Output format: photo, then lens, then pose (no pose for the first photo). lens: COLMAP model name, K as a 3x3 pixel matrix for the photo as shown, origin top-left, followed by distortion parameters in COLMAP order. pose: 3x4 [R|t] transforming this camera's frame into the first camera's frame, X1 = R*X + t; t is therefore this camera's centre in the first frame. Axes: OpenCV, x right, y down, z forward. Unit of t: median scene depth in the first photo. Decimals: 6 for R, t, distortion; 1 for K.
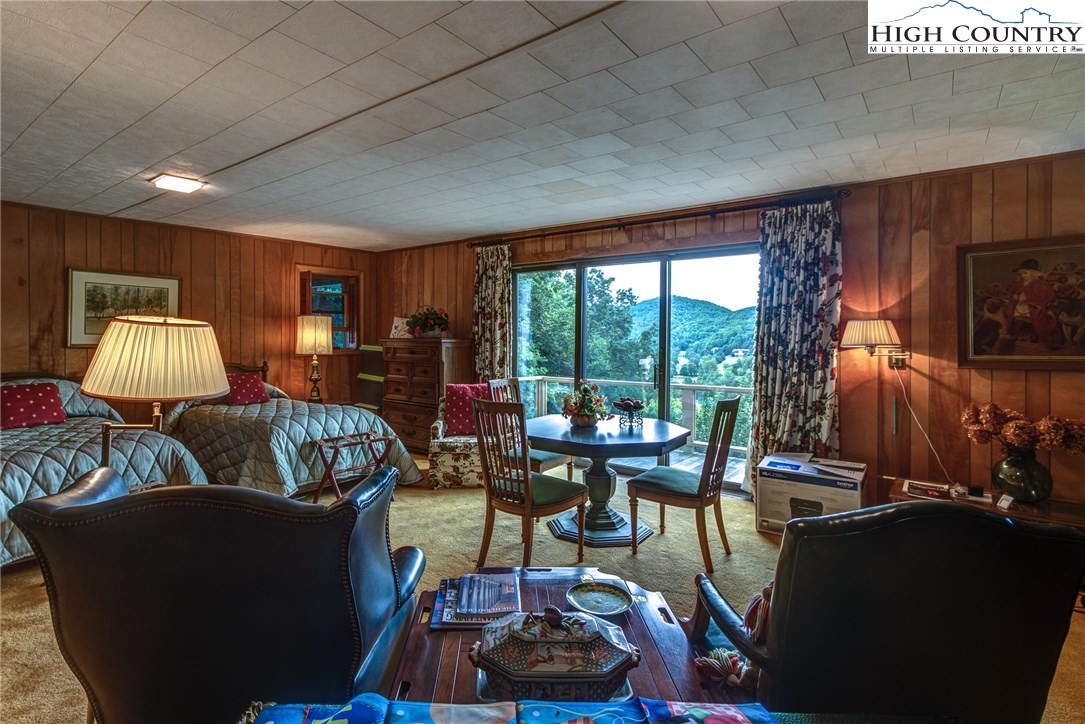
lens RADIAL K [[515.5, 0, 528.9], [0, 515.5, 327.1], [0, 0, 1]] dist [0.001704, 0.001722]
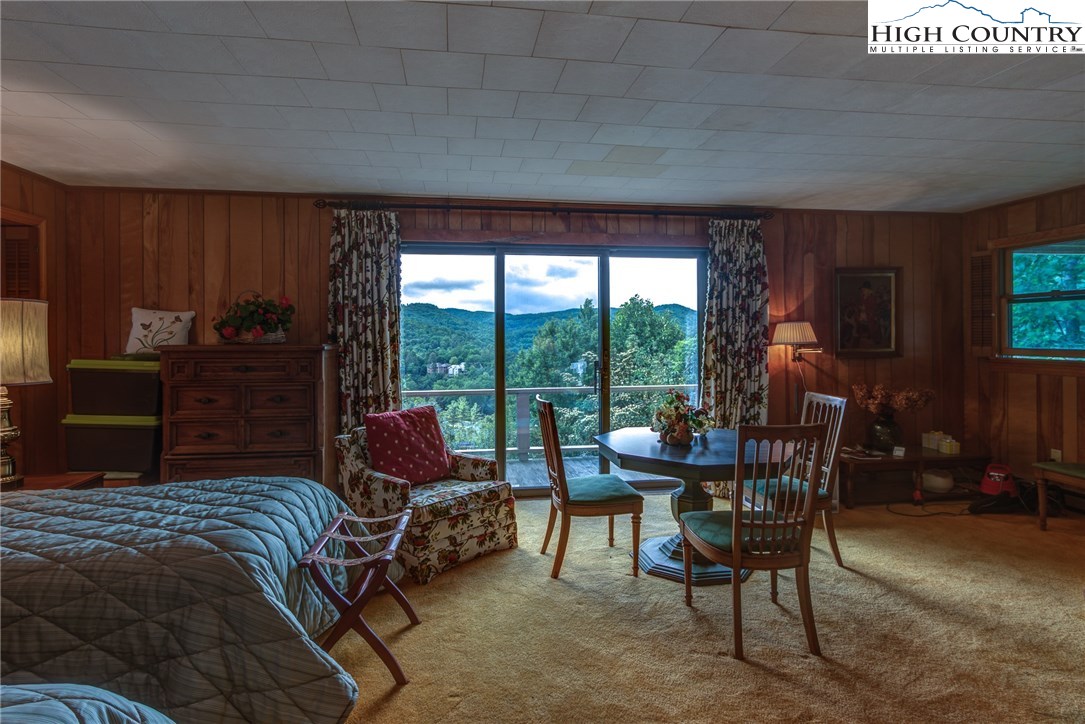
lens RADIAL K [[515.5, 0, 551.6], [0, 515.5, 337.4], [0, 0, 1]] dist [0.001704, 0.001722]
pose [[0.722141, -0.009693, 0.691678, -0.539752], [-0.002724, 0.999854, 0.016856, 0.002780], [-0.691740, -0.014057, 0.722009, 0.465576]]
